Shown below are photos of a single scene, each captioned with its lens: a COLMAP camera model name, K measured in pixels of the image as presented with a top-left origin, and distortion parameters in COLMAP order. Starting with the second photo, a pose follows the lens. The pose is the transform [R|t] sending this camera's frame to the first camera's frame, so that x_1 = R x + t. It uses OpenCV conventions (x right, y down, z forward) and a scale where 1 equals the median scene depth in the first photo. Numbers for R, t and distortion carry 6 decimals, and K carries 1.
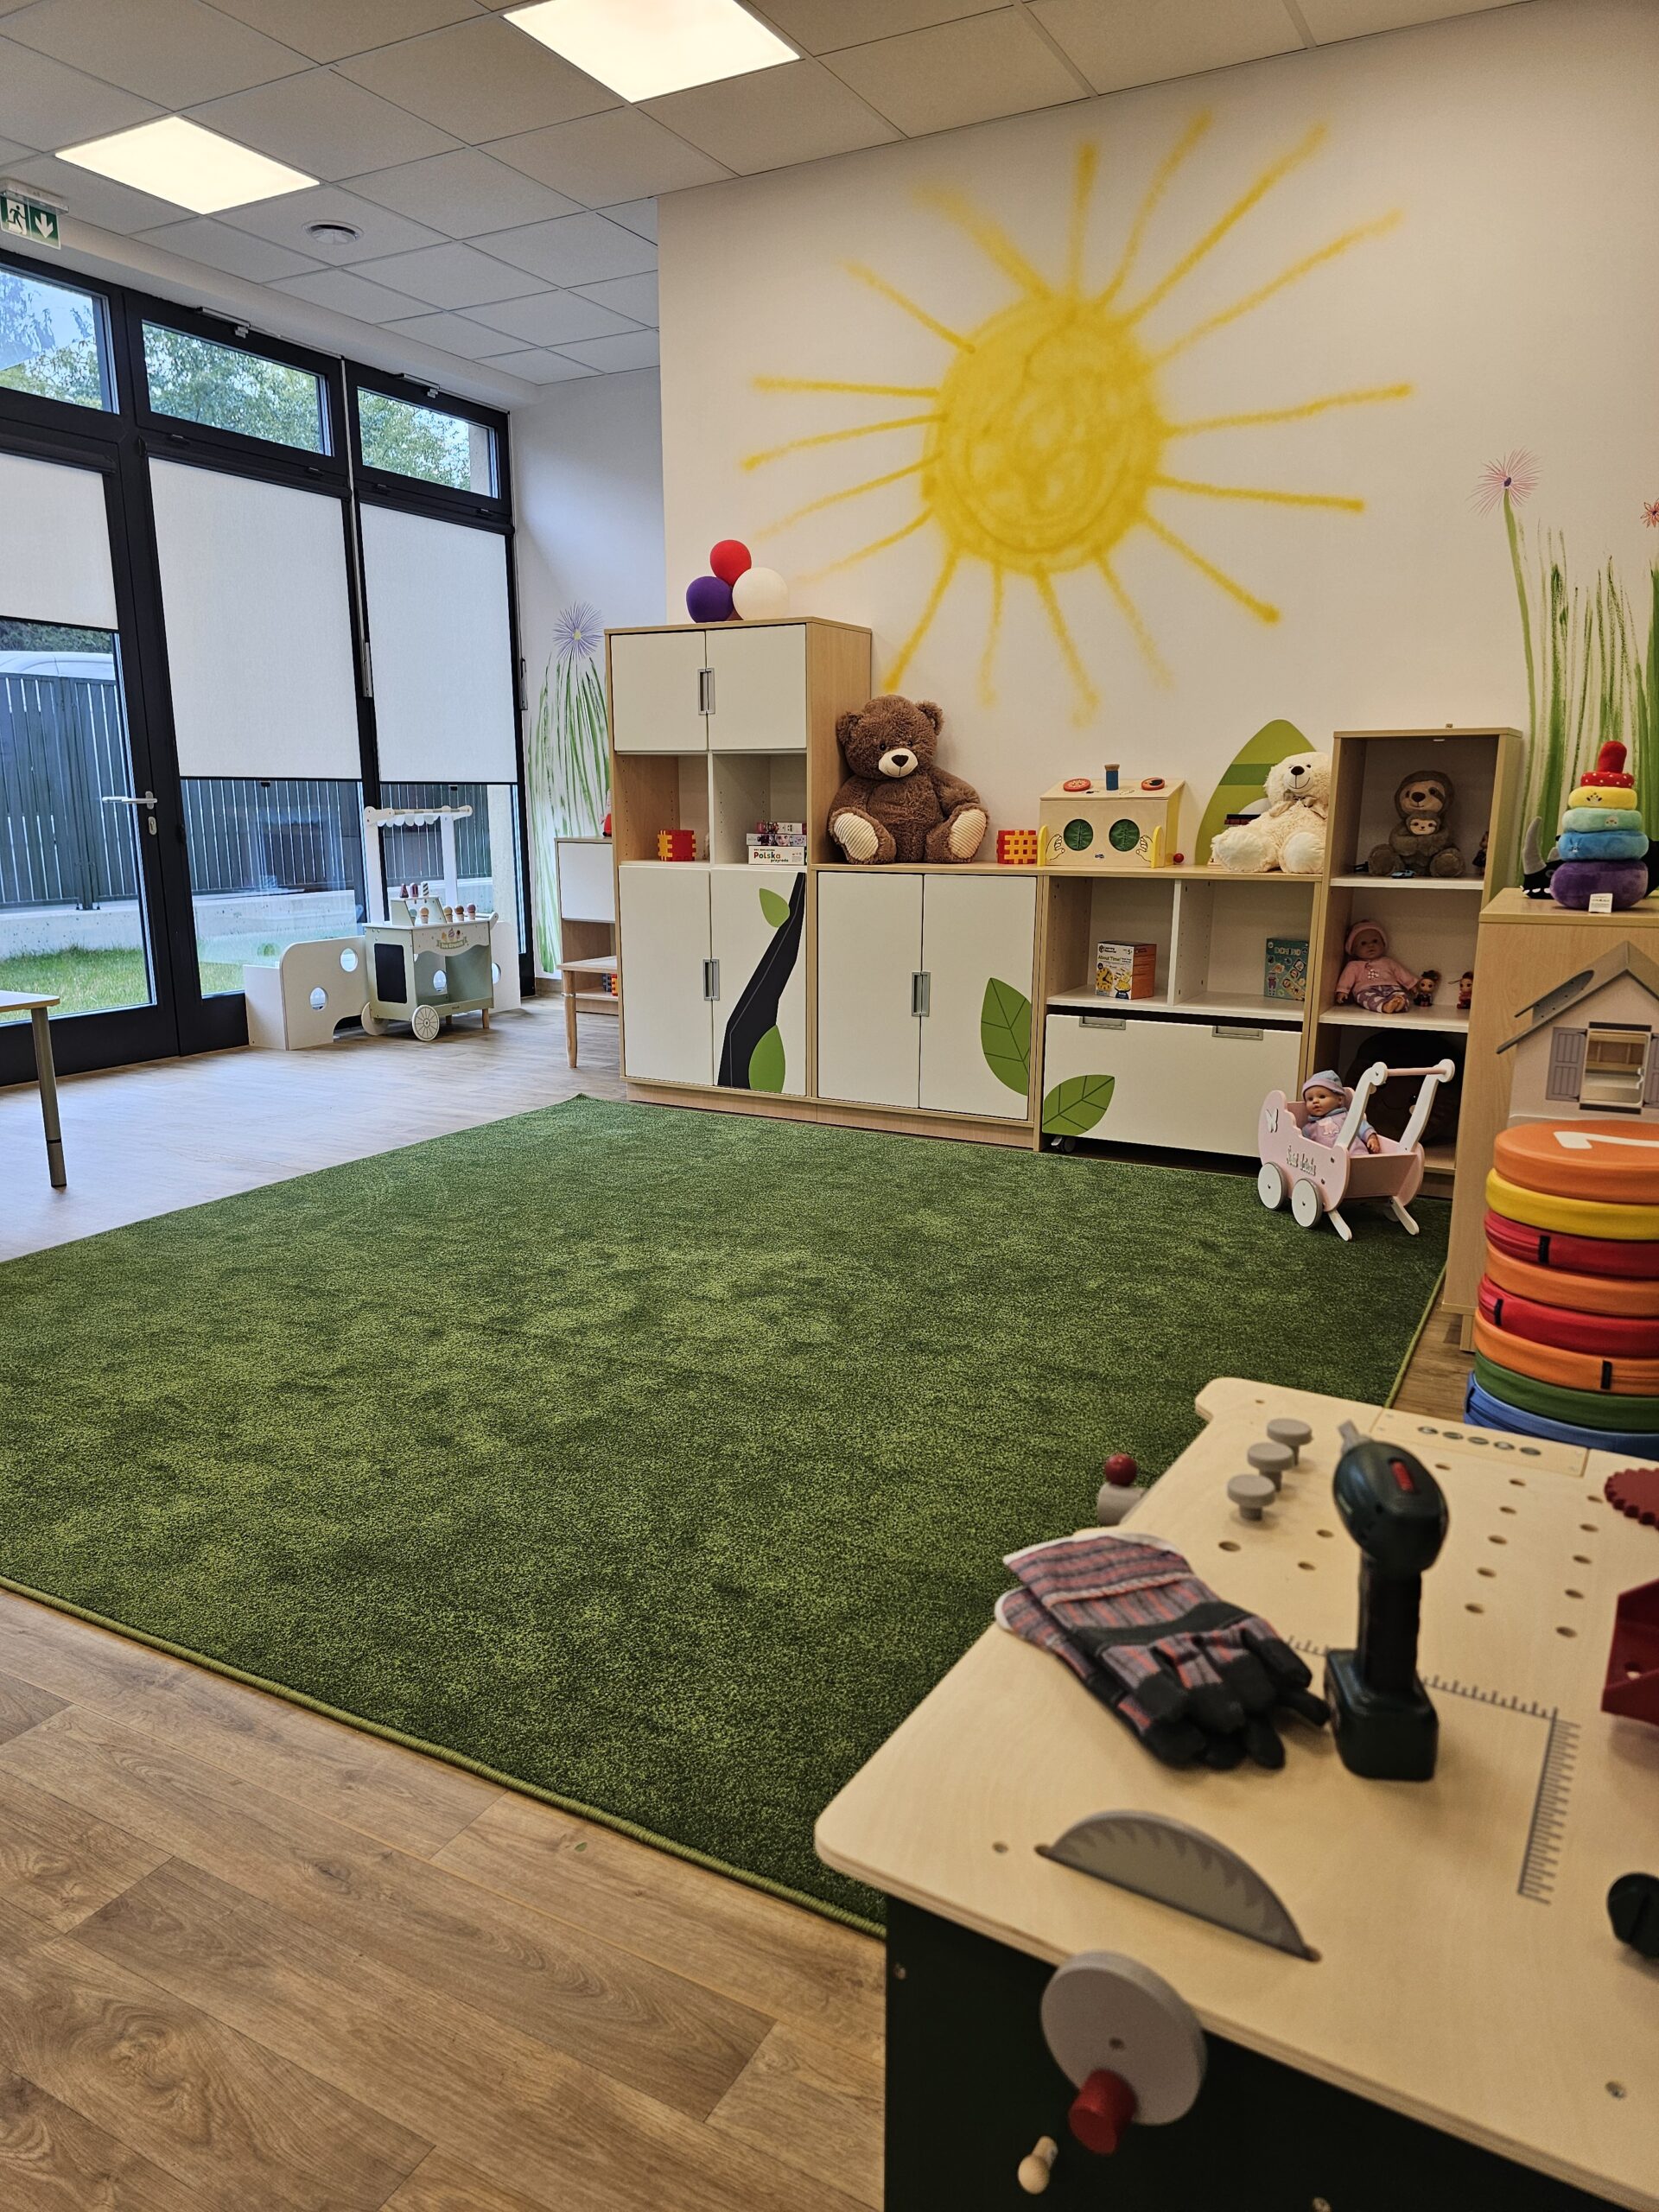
lens RADIAL K [[1490.1, 0, 833.0], [0, 1490.1, 1103.3], [0, 0, 1]] dist [0.084201, -0.099121]
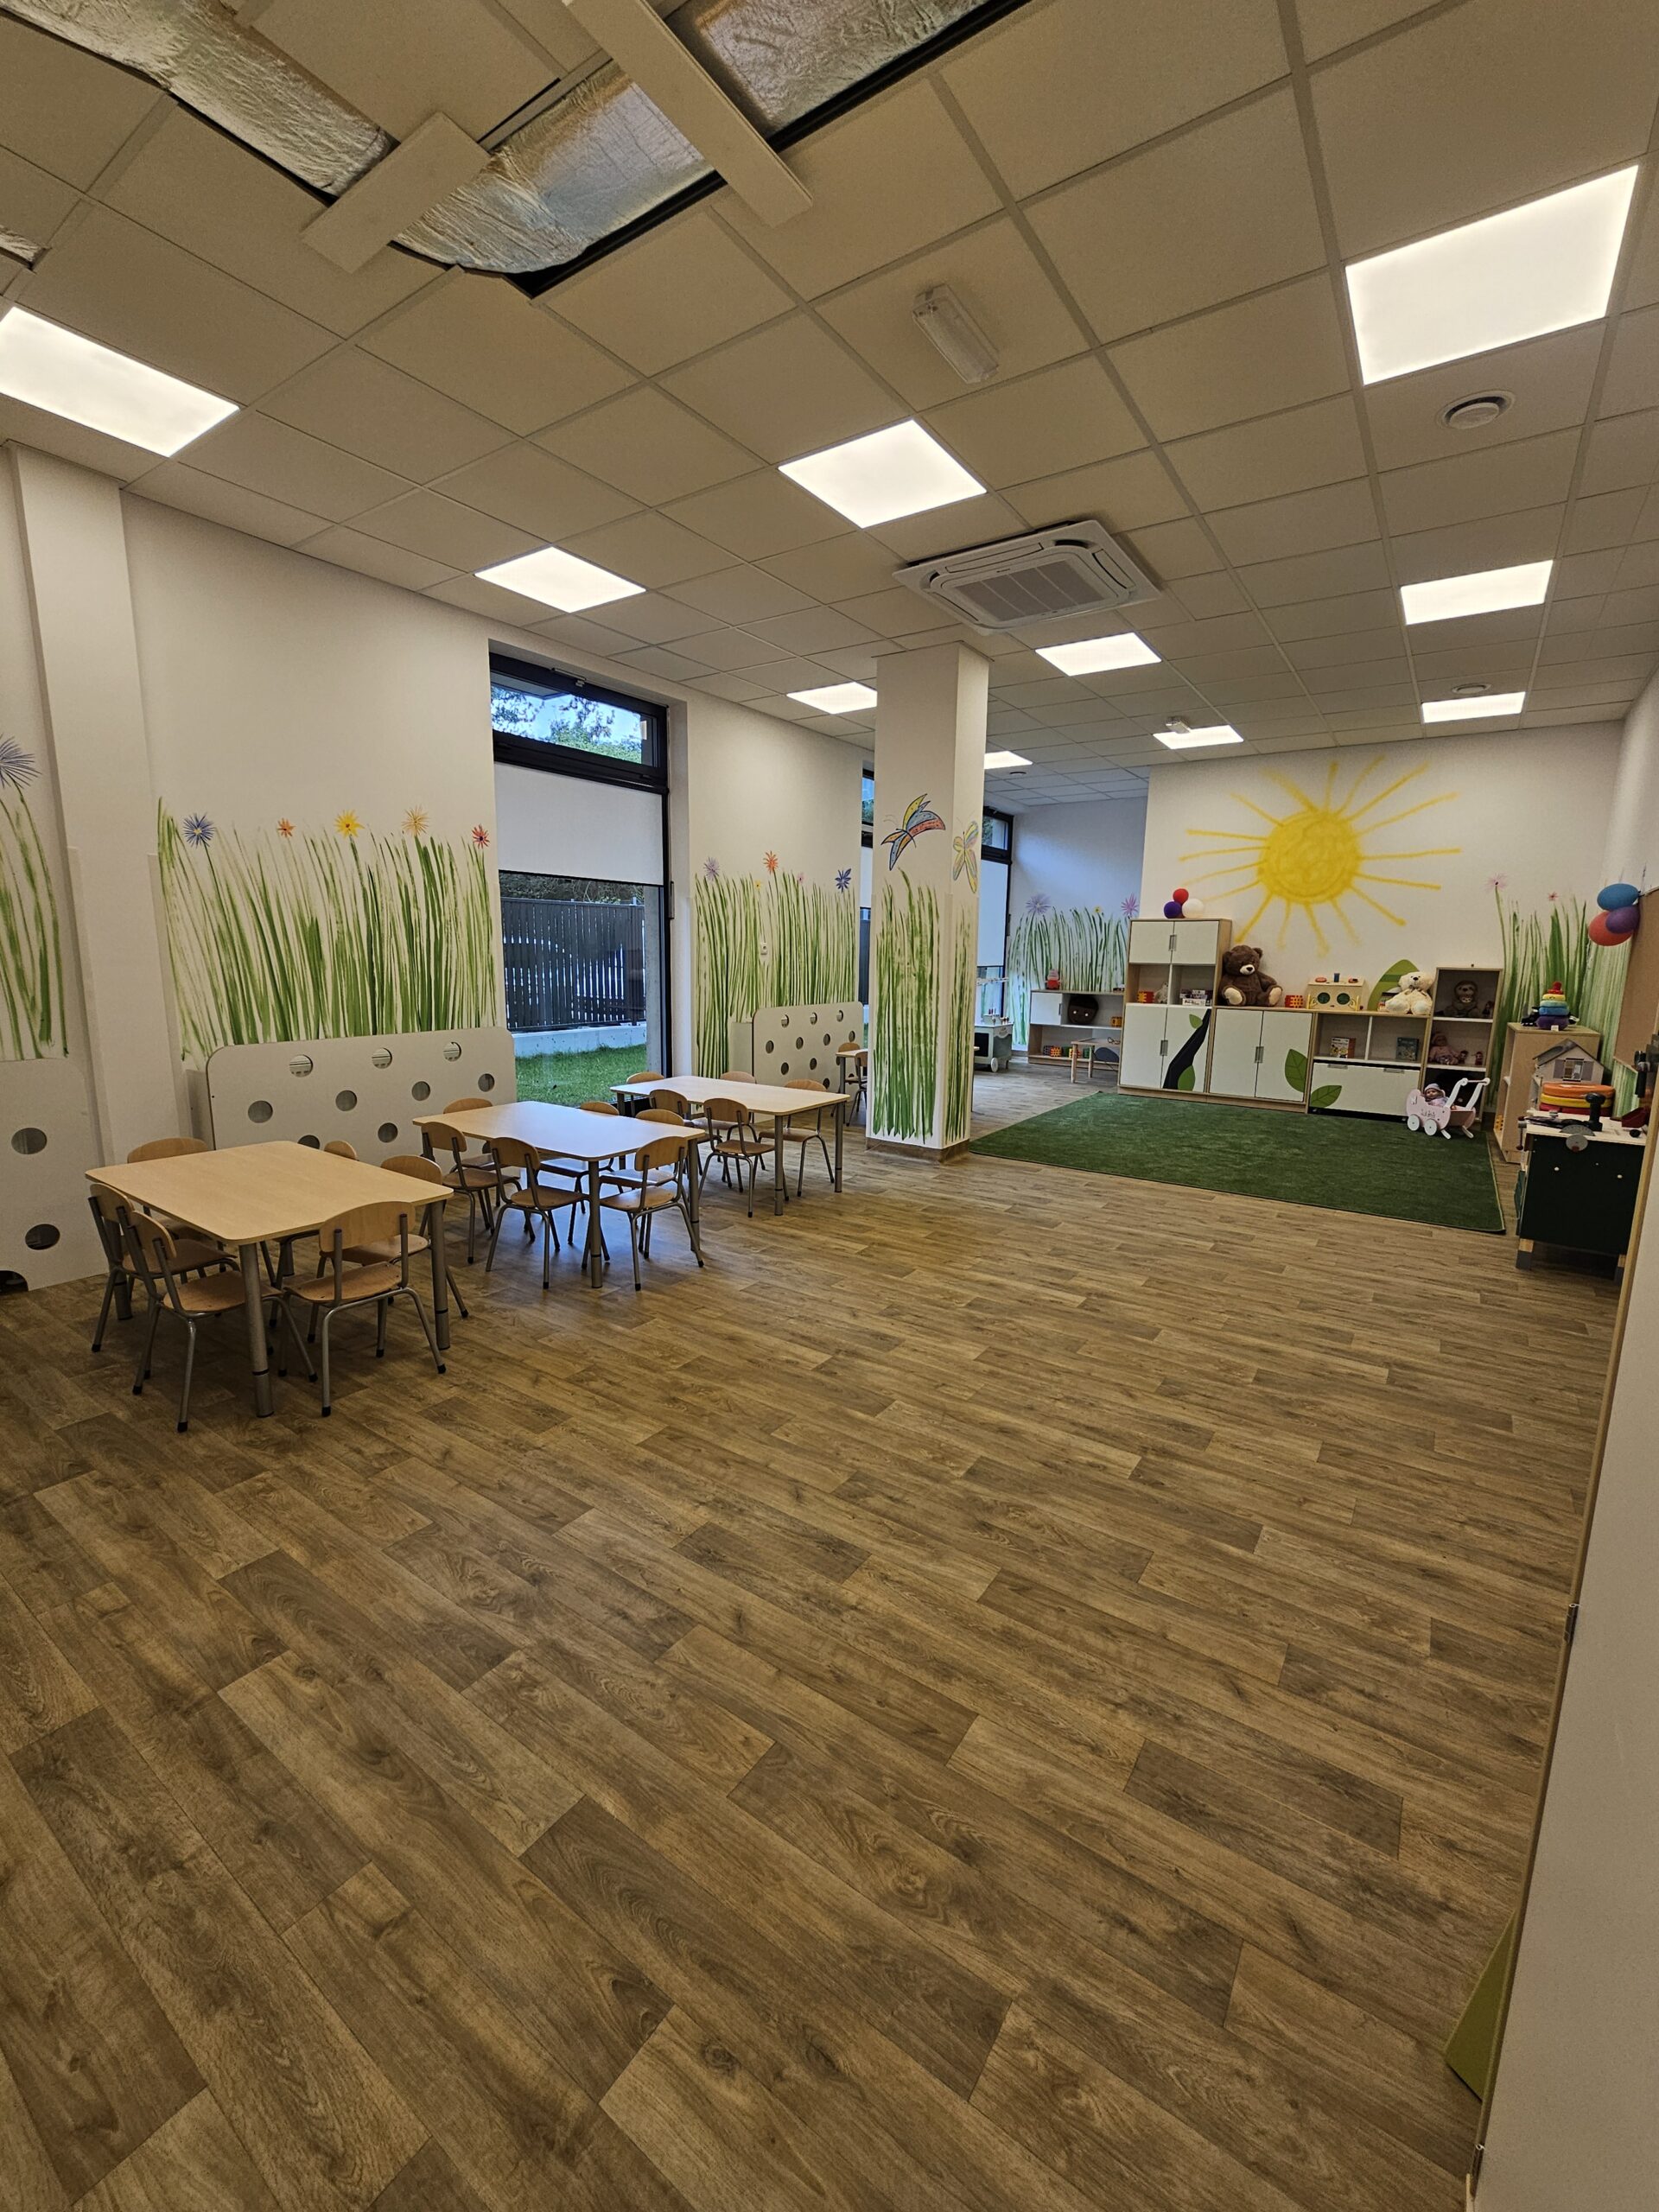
lens RADIAL K [[903.8, 0, 840.2], [0, 903.8, 1086.0], [0, 0, 1]] dist [-0.000191, -0.000026]
pose [[0.994746, 0.031907, -0.097276, -0.551690], [-0.037323, 0.997823, -0.054366, 0.104137], [0.095330, 0.057710, 0.993771, -0.720589]]
